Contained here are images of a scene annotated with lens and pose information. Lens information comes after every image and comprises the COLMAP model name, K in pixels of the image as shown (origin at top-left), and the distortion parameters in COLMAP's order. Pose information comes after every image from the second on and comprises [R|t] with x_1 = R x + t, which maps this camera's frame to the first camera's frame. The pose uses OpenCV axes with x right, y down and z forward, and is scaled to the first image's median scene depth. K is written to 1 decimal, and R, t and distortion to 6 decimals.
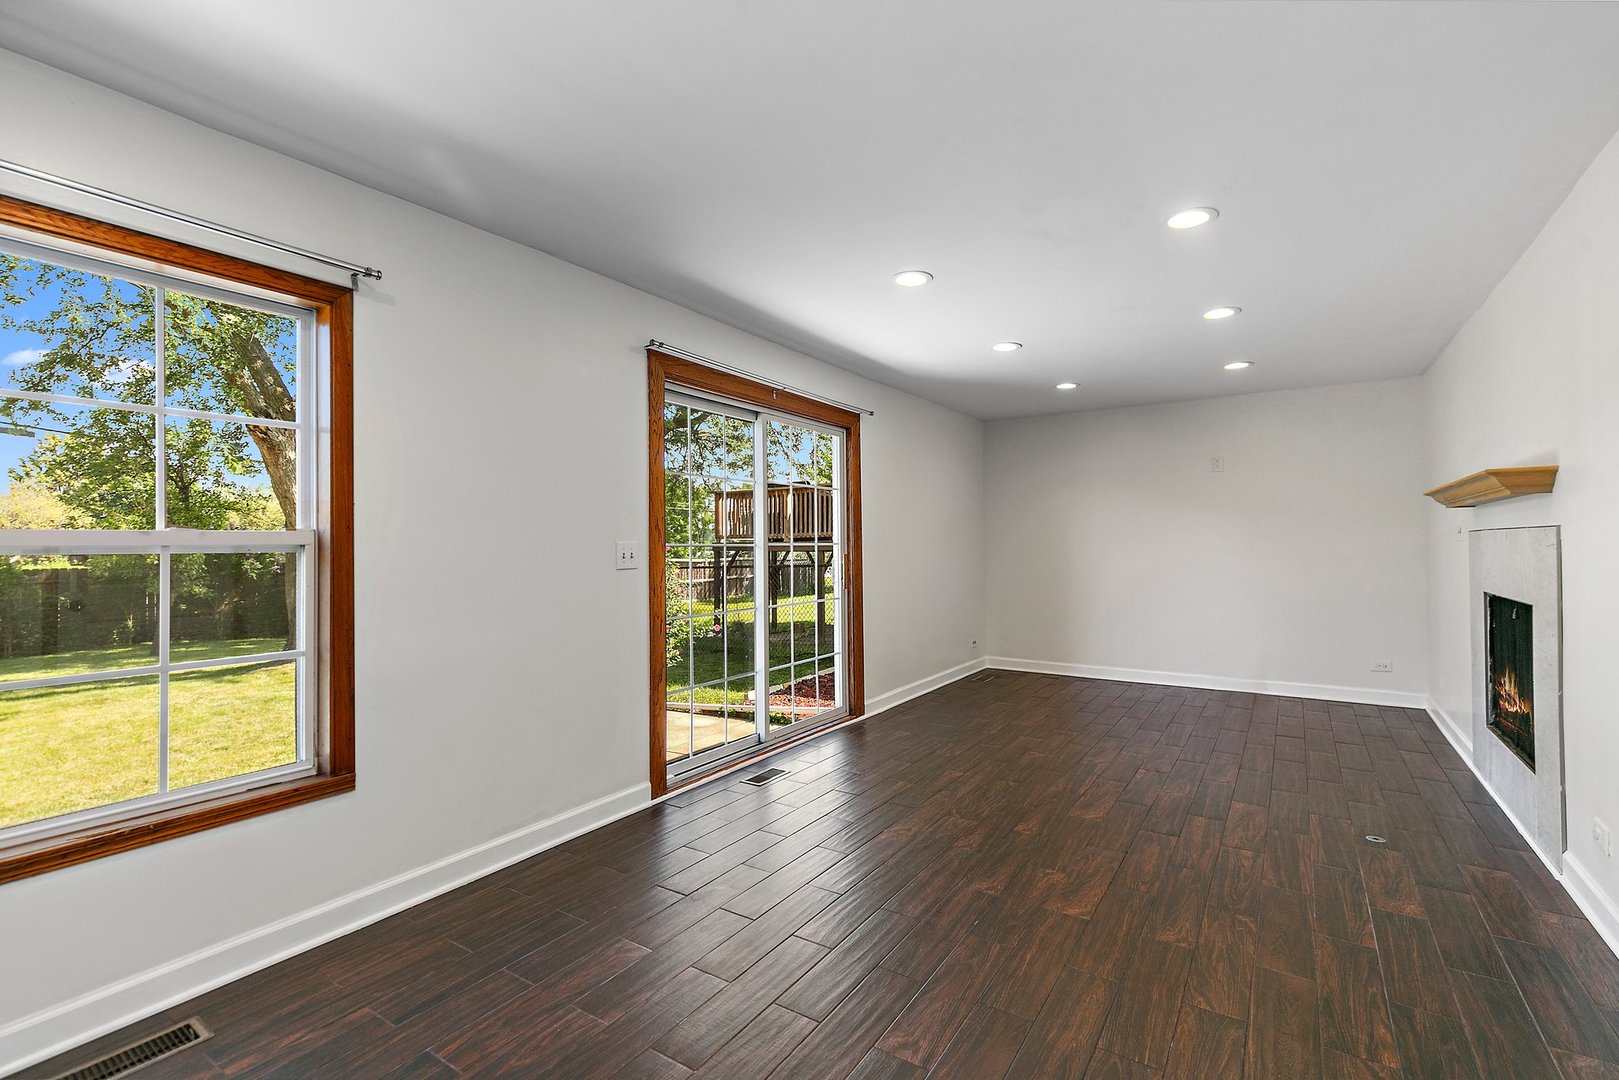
lens RADIAL K [[740.4, 0, 809.7], [0, 740.4, 538.6], [0, 0, 1]] dist [0.002870, 0.000478]
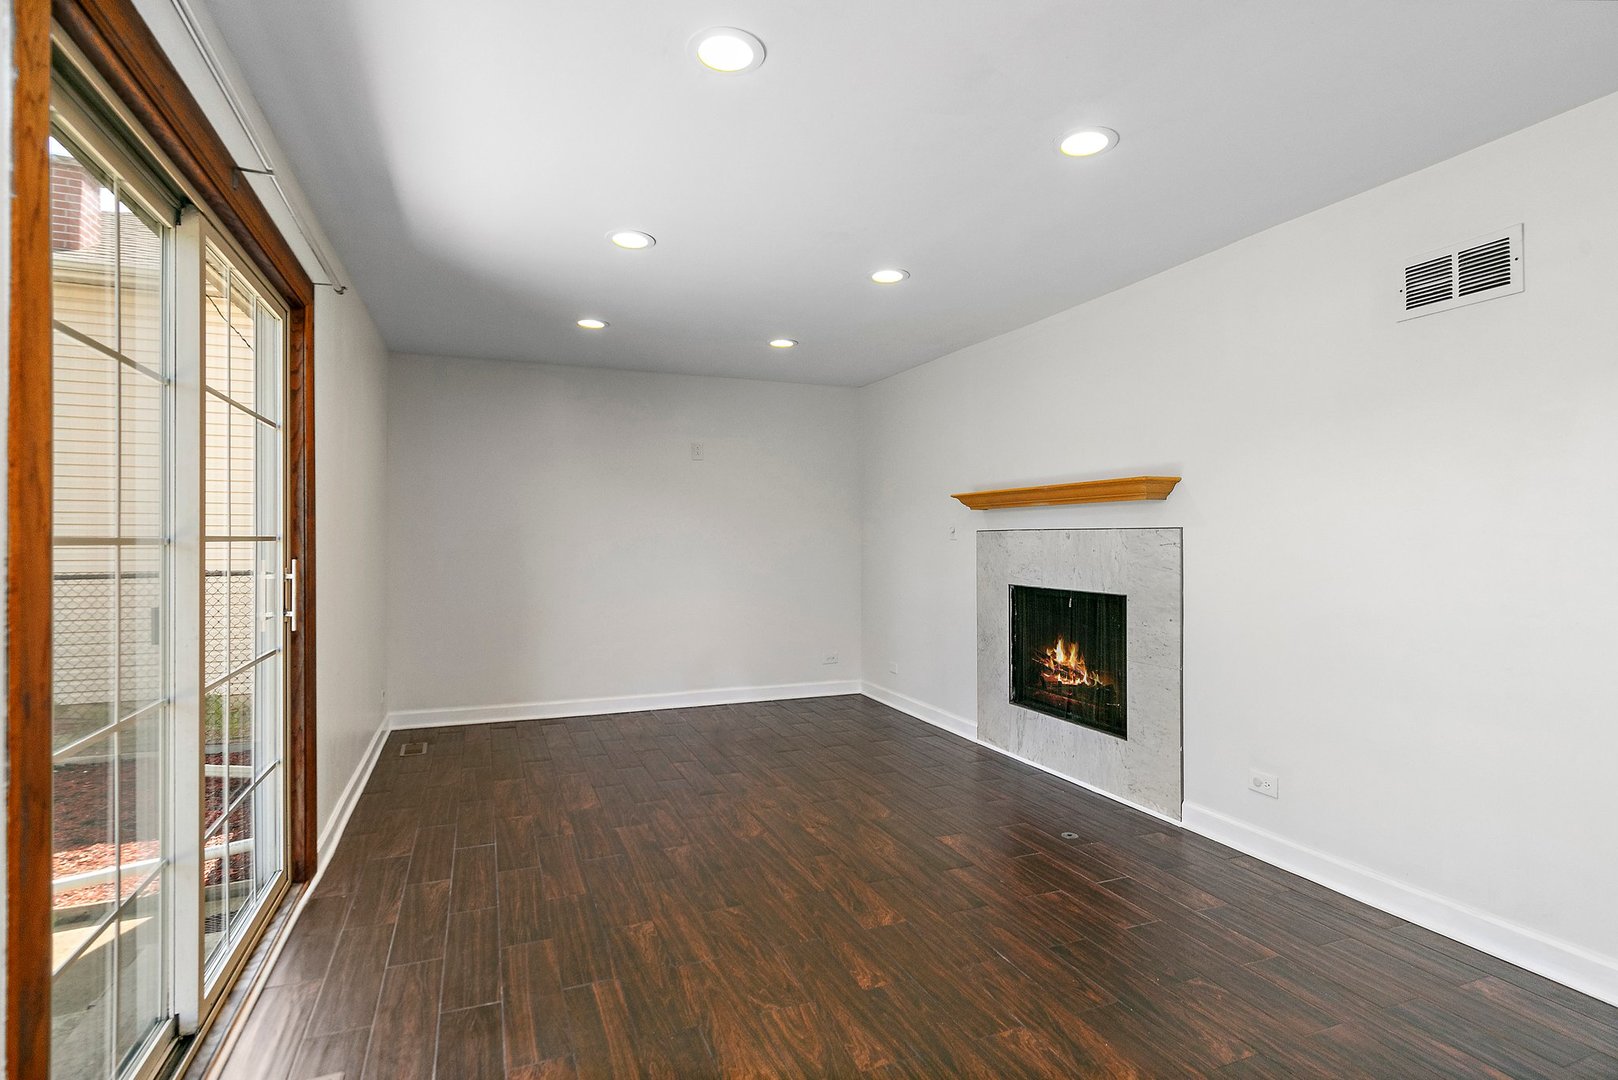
lens RADIAL K [[809.0, 0, 813.5], [0, 809.0, 543.3], [0, 0, 1]] dist [-0.004420, -0.000228]
pose [[0.555979, 0.000739, 0.831196, -0.279124], [-0.008226, 0.999956, 0.004613, 0.004833], [-0.831155, -0.009402, 0.555961, 0.554322]]
